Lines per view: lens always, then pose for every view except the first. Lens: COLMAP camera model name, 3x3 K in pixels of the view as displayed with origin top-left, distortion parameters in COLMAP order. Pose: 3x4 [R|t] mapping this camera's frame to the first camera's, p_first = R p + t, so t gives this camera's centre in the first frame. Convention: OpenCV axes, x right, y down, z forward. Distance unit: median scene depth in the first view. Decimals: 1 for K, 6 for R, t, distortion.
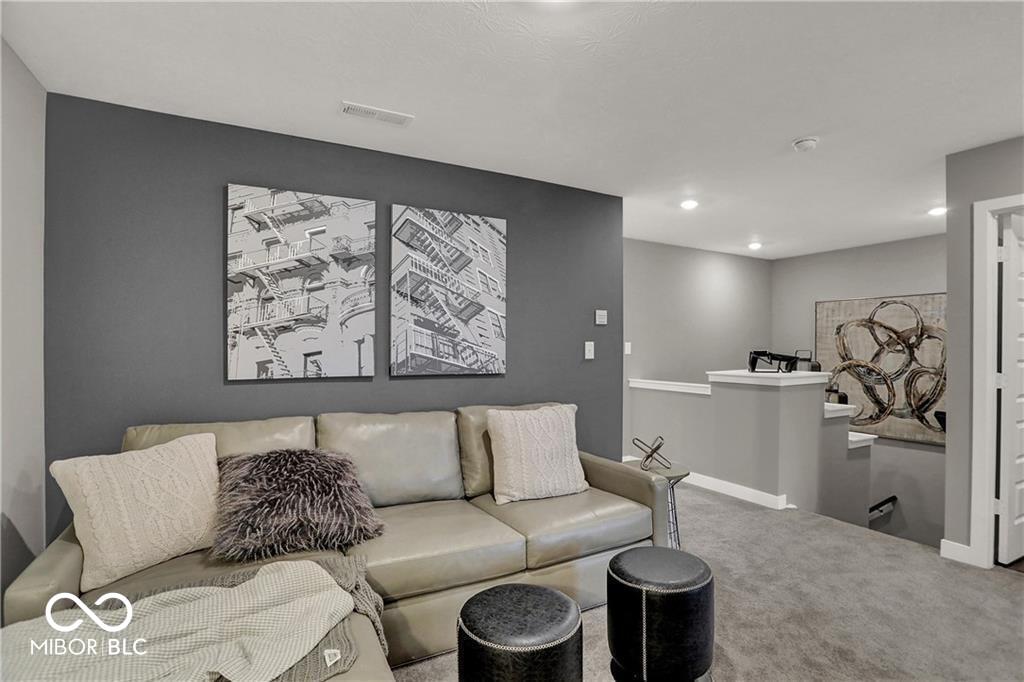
lens RADIAL K [[502.2, 0, 517.5], [0, 502.2, 348.3], [0, 0, 1]] dist [-0.061550, 0.018919]
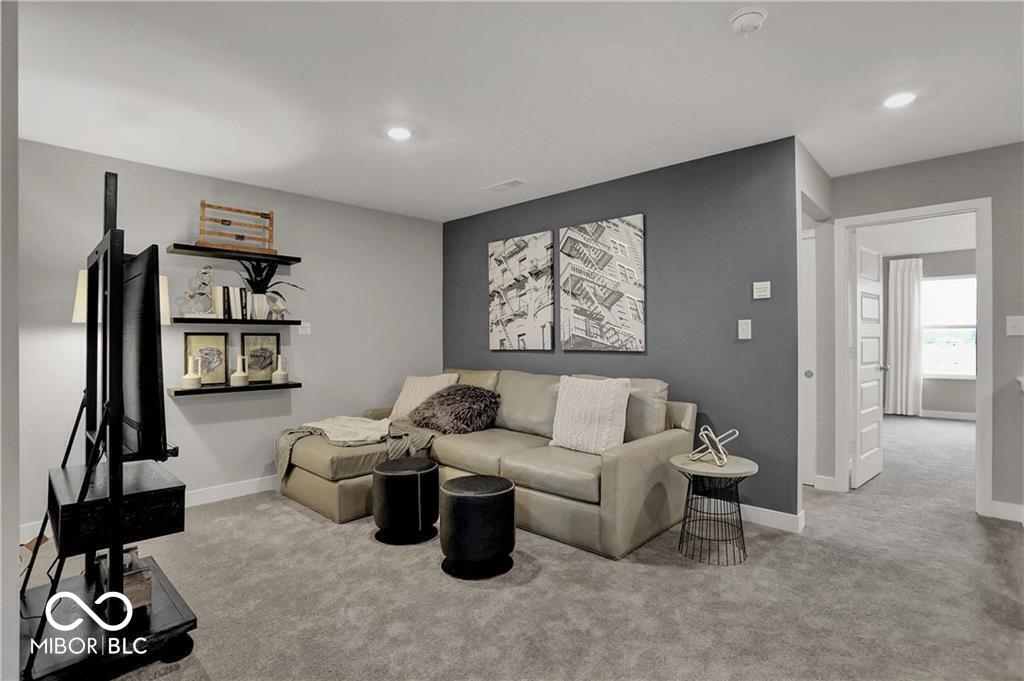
lens RADIAL K [[502.2, 0, 518.6], [0, 502.2, 339.2], [0, 0, 1]] dist [-0.061550, 0.018919]
pose [[0.321285, -0.005105, -0.946969, 1.043118], [0.004544, 0.999982, -0.003849, 0.028484], [0.946972, -0.003067, 0.321302, 0.424874]]
